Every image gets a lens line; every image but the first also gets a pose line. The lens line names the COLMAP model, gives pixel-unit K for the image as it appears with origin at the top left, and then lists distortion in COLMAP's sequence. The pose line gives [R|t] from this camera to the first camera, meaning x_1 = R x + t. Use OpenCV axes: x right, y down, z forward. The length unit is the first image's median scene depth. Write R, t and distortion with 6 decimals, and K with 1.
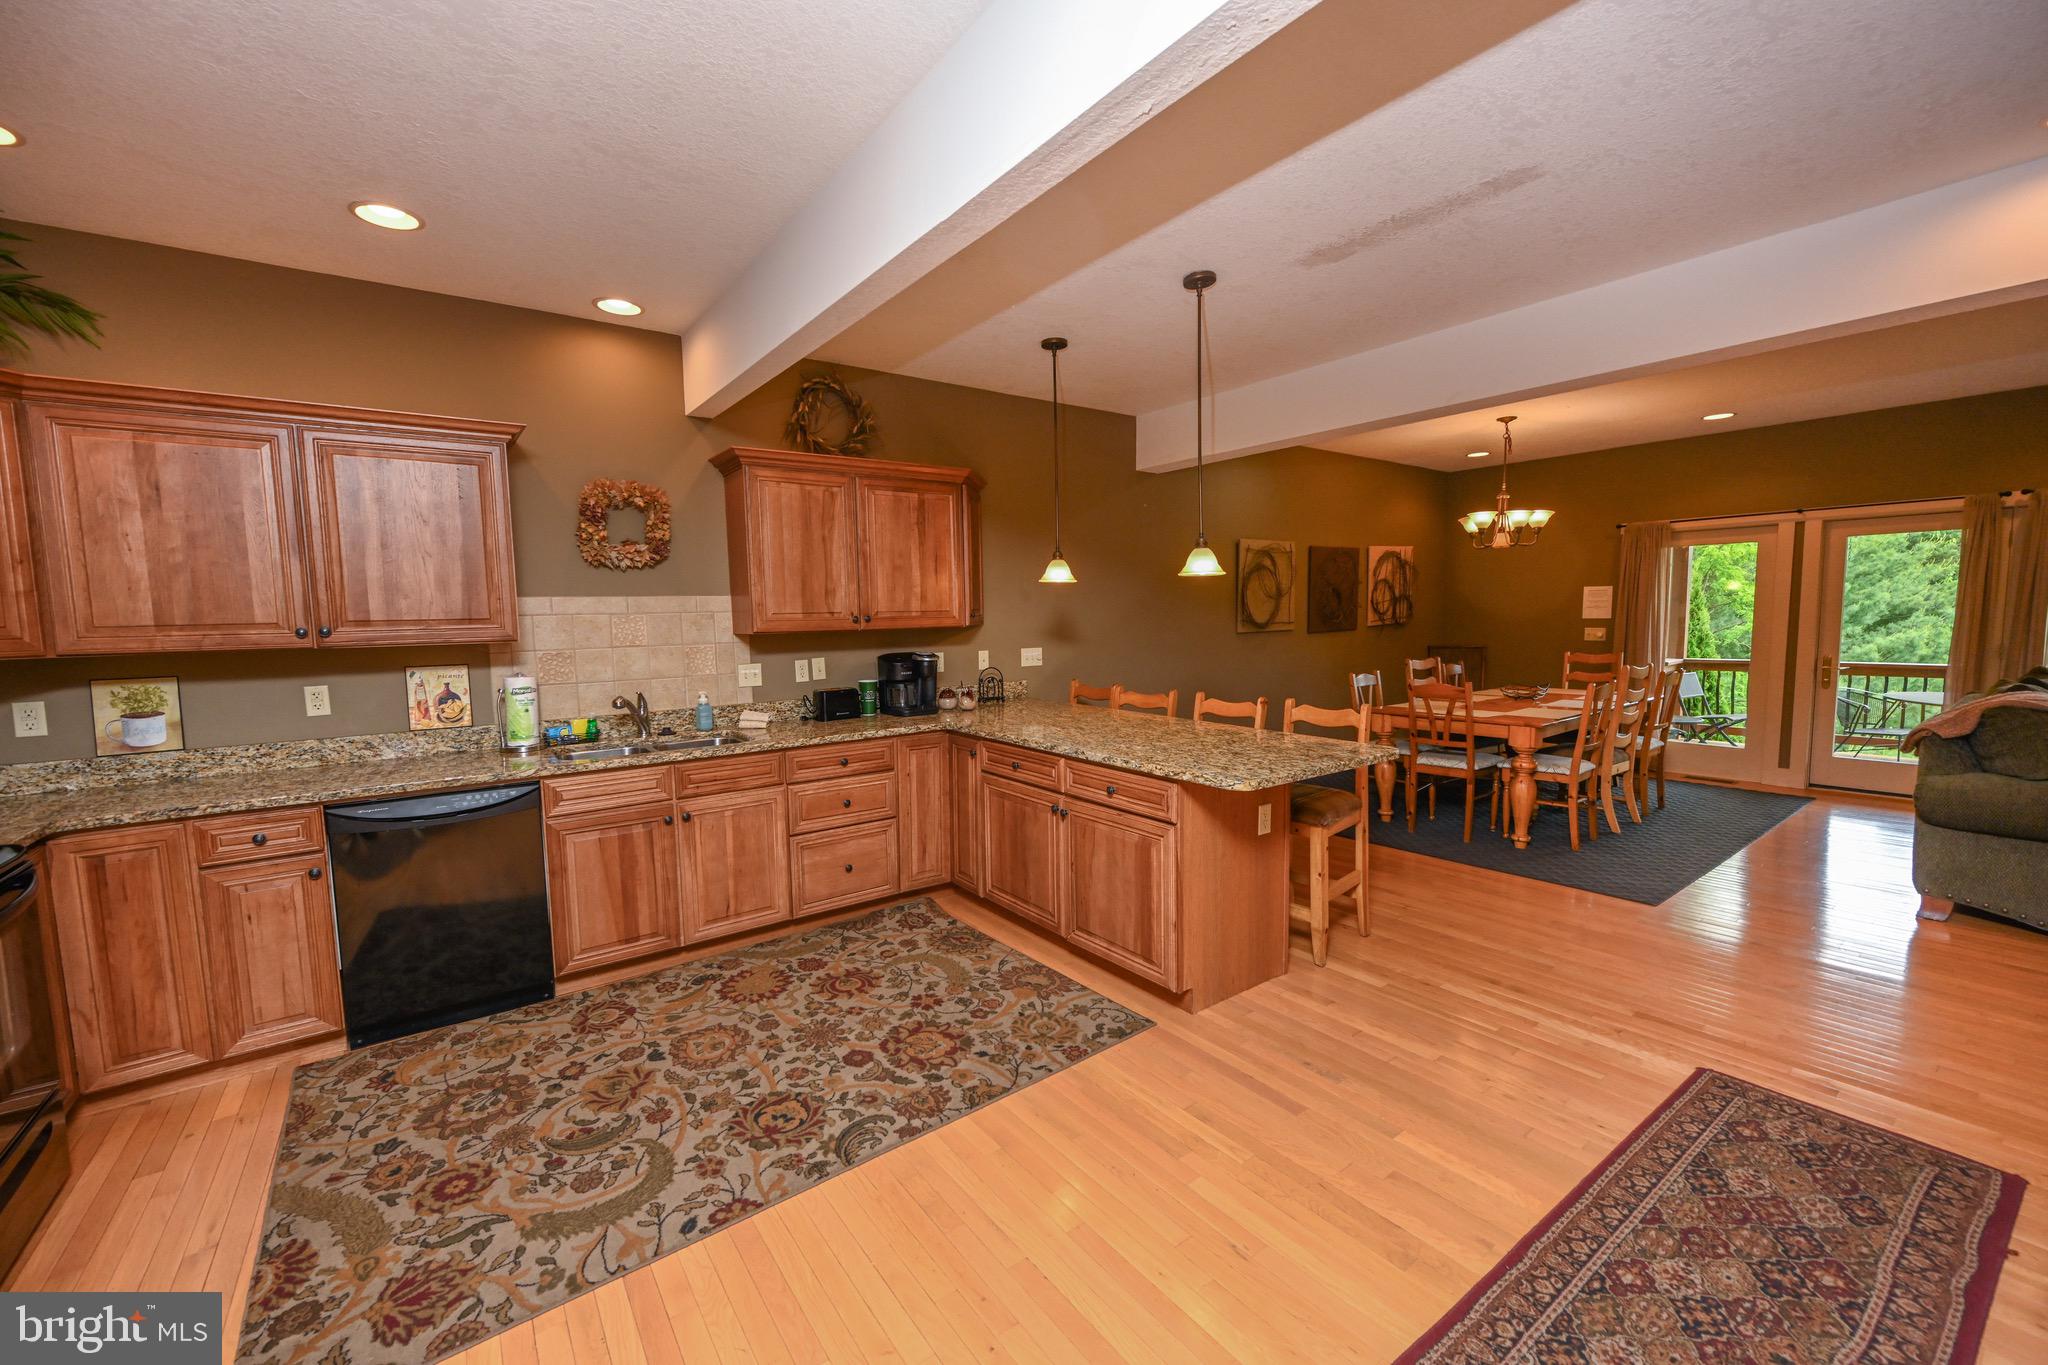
lens RADIAL K [[807.1, 0, 1016.0], [0, 807.1, 685.1], [0, 0, 1]] dist [-0.001145, 0.000192]
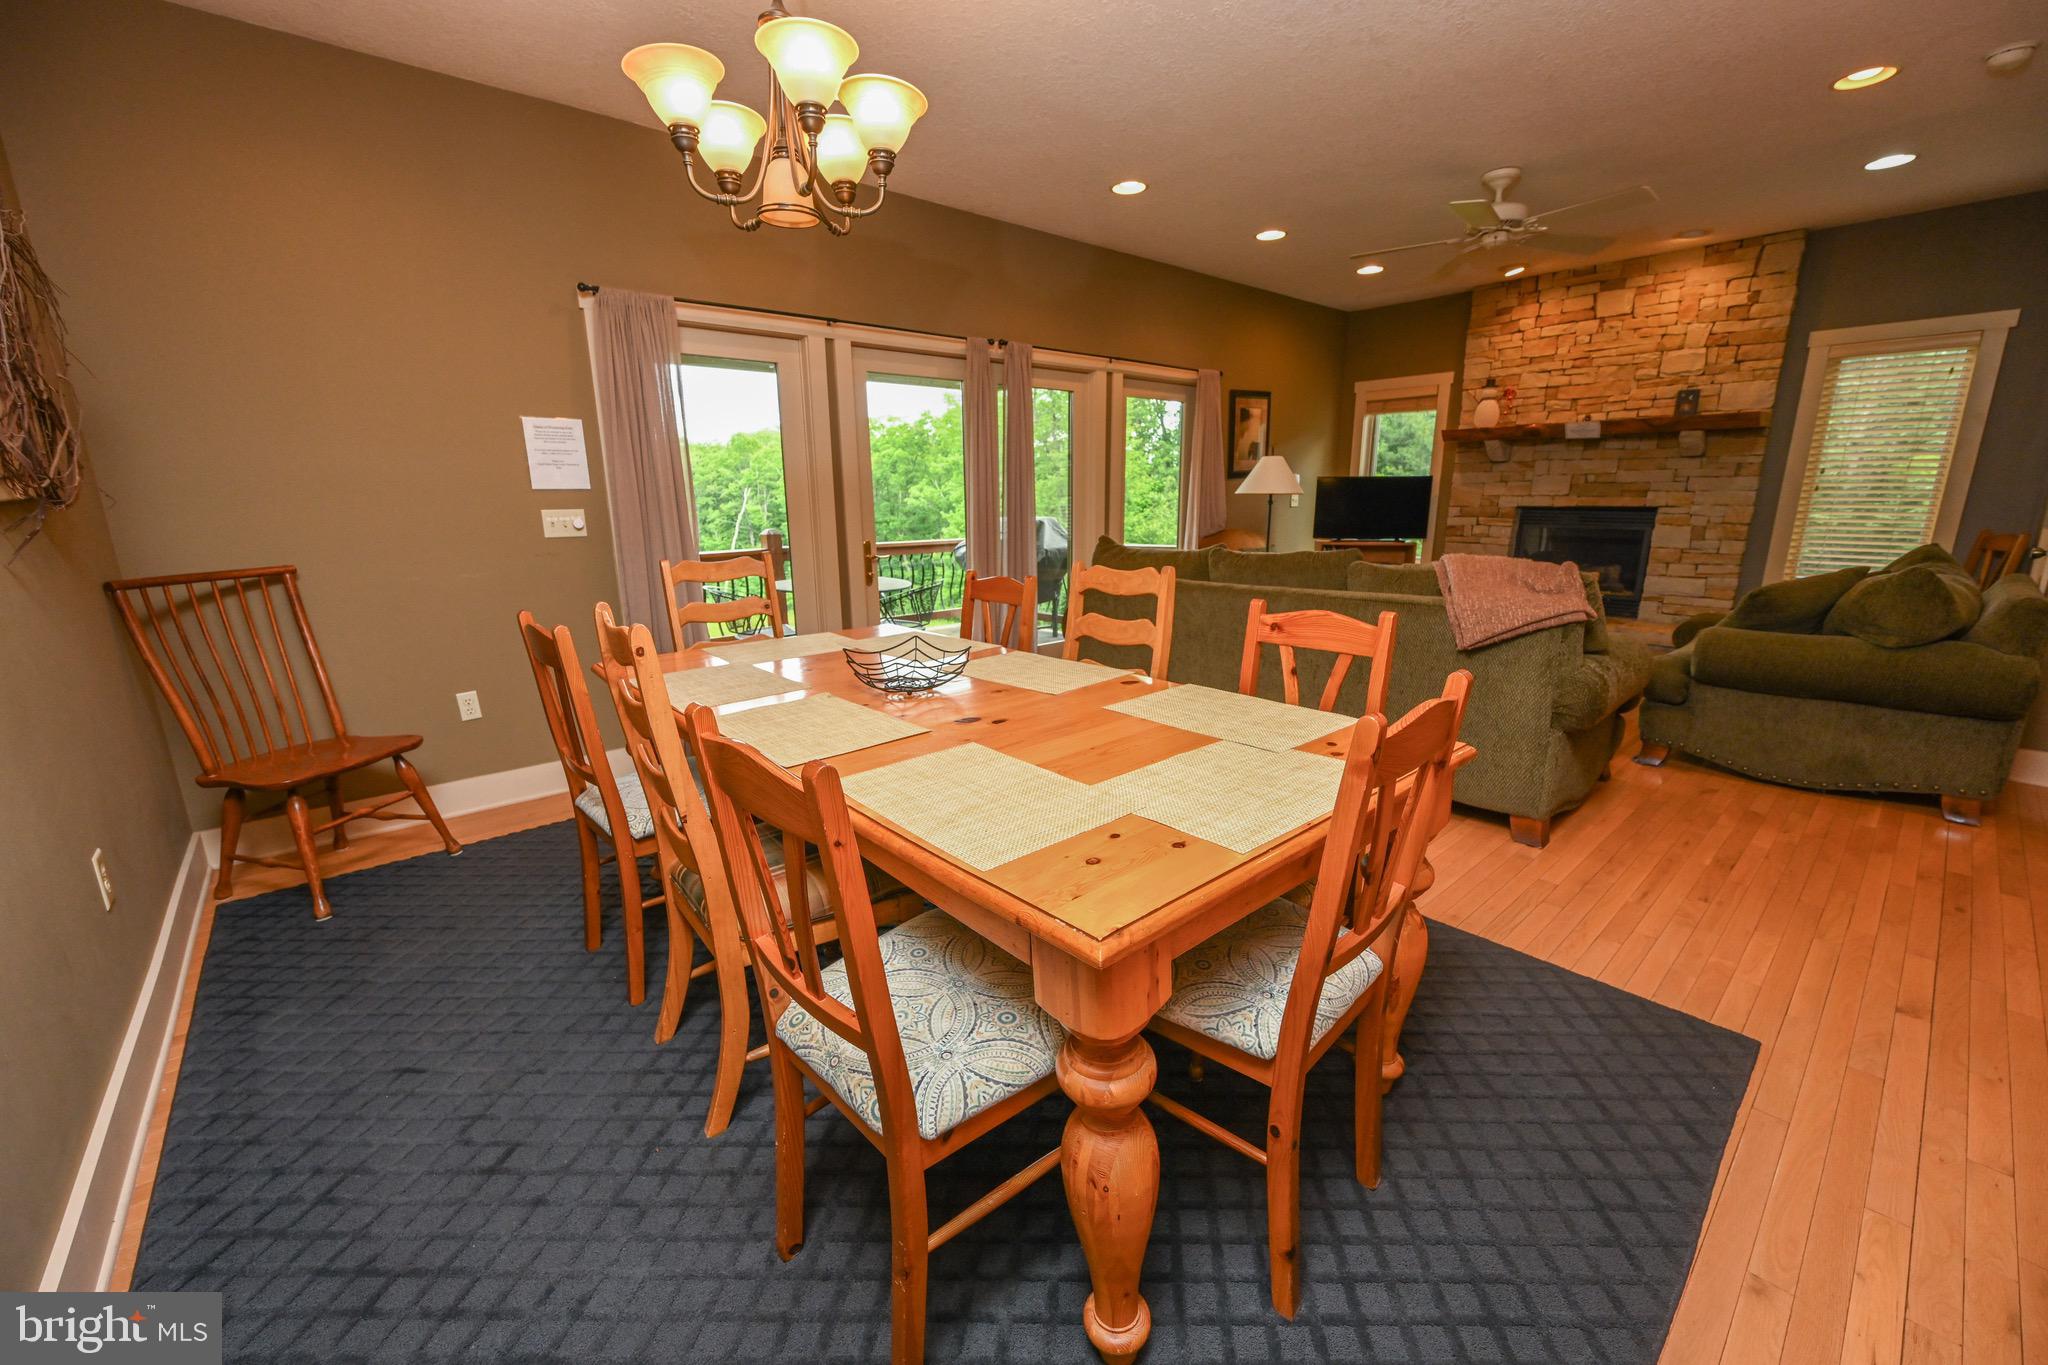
lens RADIAL K [[803.5, 0, 1010.9], [0, 803.5, 685.5], [0, 0, 1]] dist [-0.008443, 0.000058]
pose [[-0.071143, -0.212912, 0.974478, 0.475054], [0.101392, 0.970349, 0.219412, -0.103708], [-0.992300, 0.114414, -0.047446, 1.717571]]
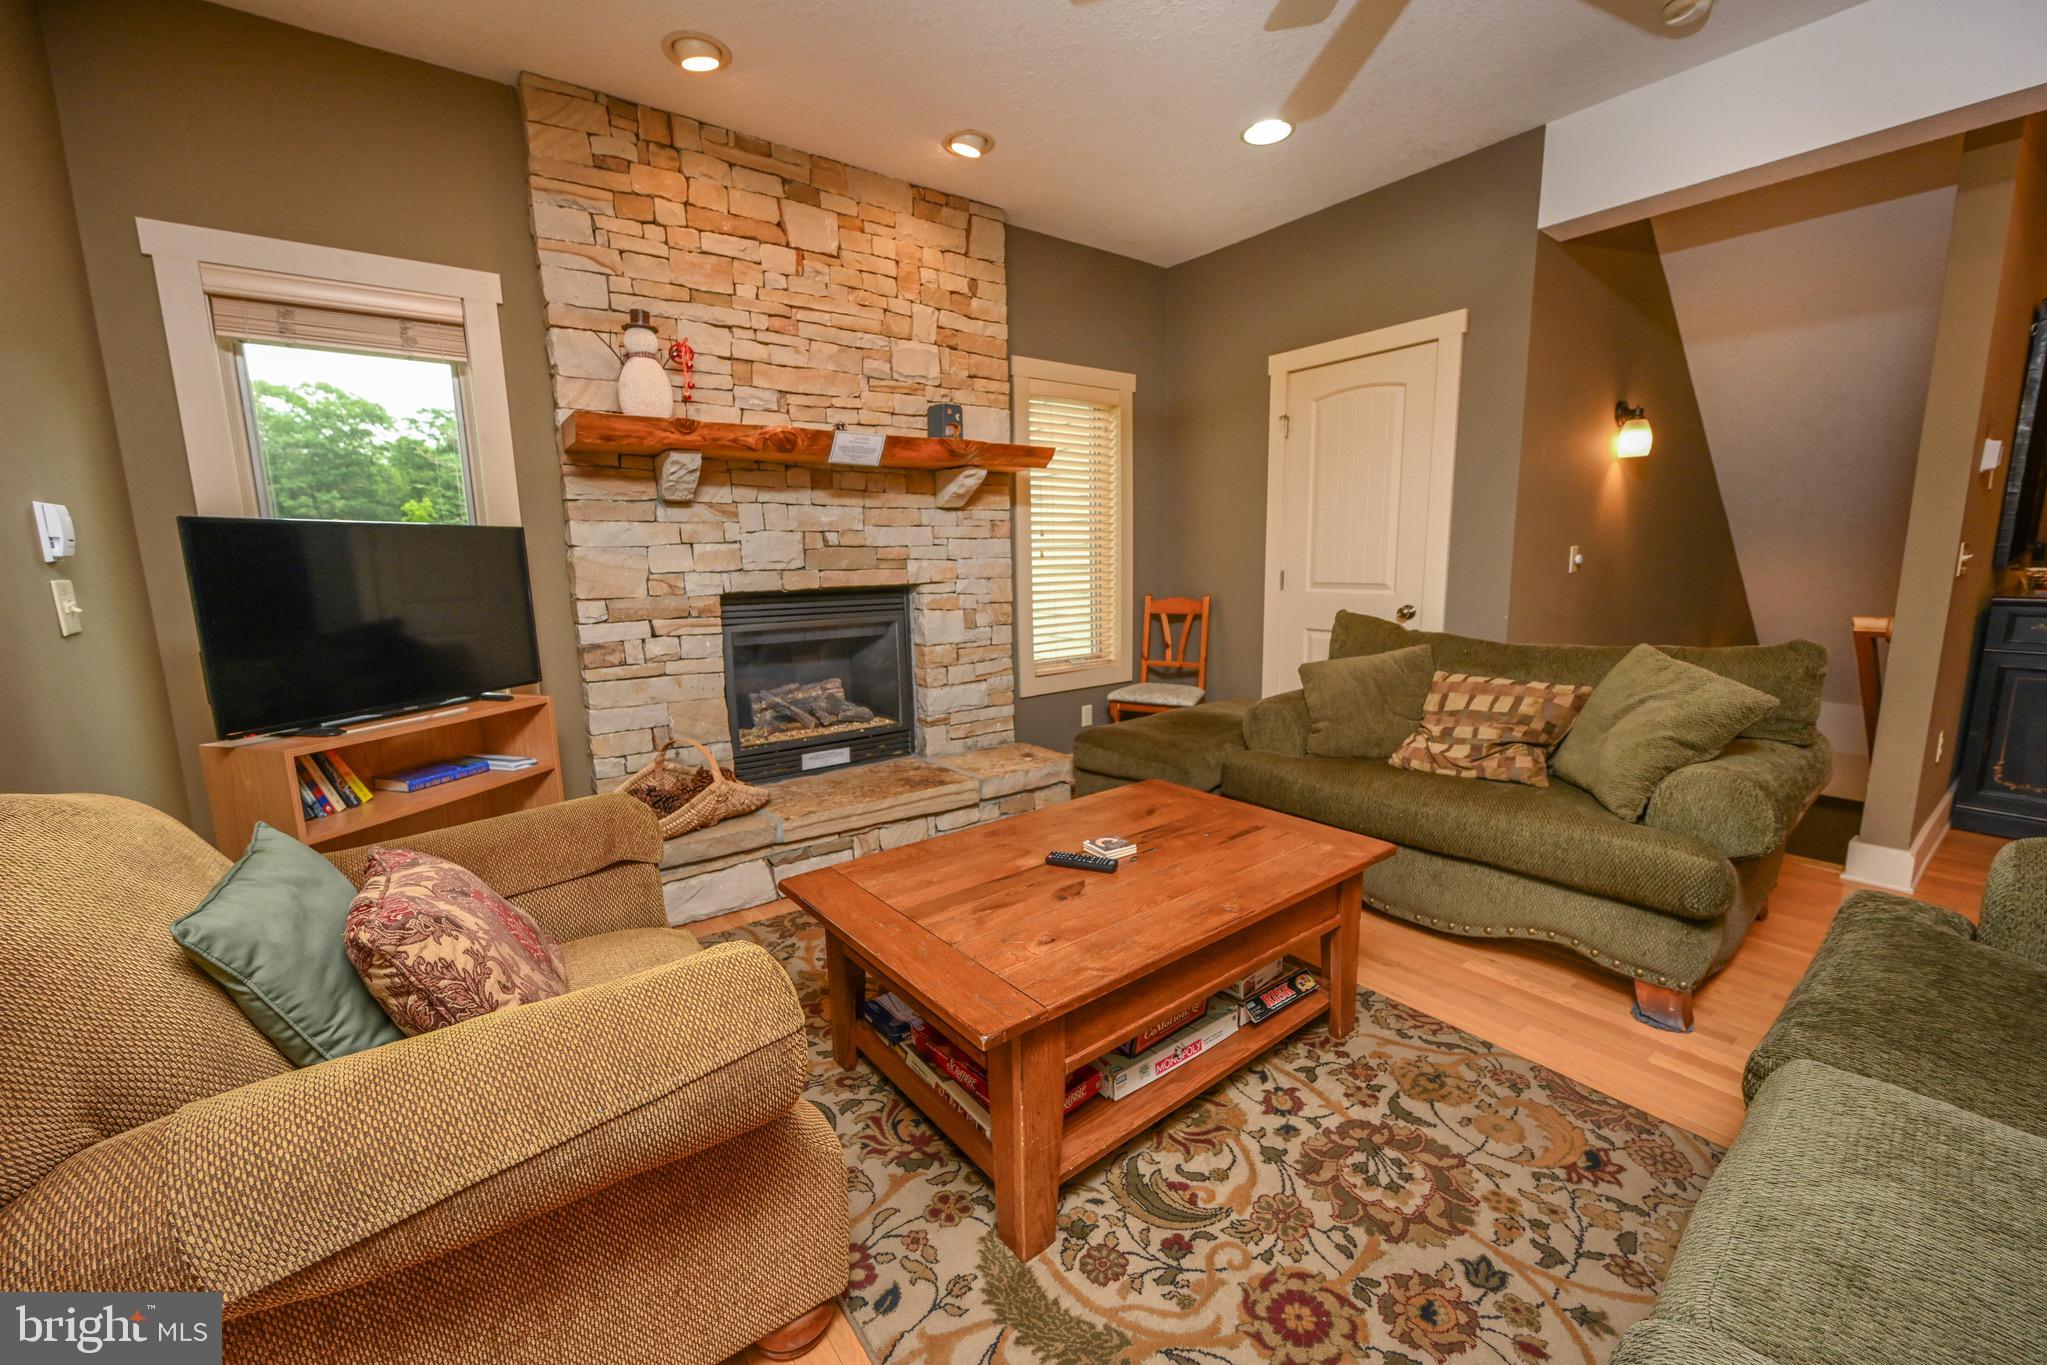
lens RADIAL K [[818.3, 0, 1023.5], [0, 818.3, 682.5], [0, 0, 1]] dist [-0.000468, -0.000163]
pose [[-0.999204, 0.038666, -0.009769, 2.008136], [0.035051, 0.968278, 0.247404, -0.100891], [0.019025, 0.246865, -0.968863, 1.342234]]
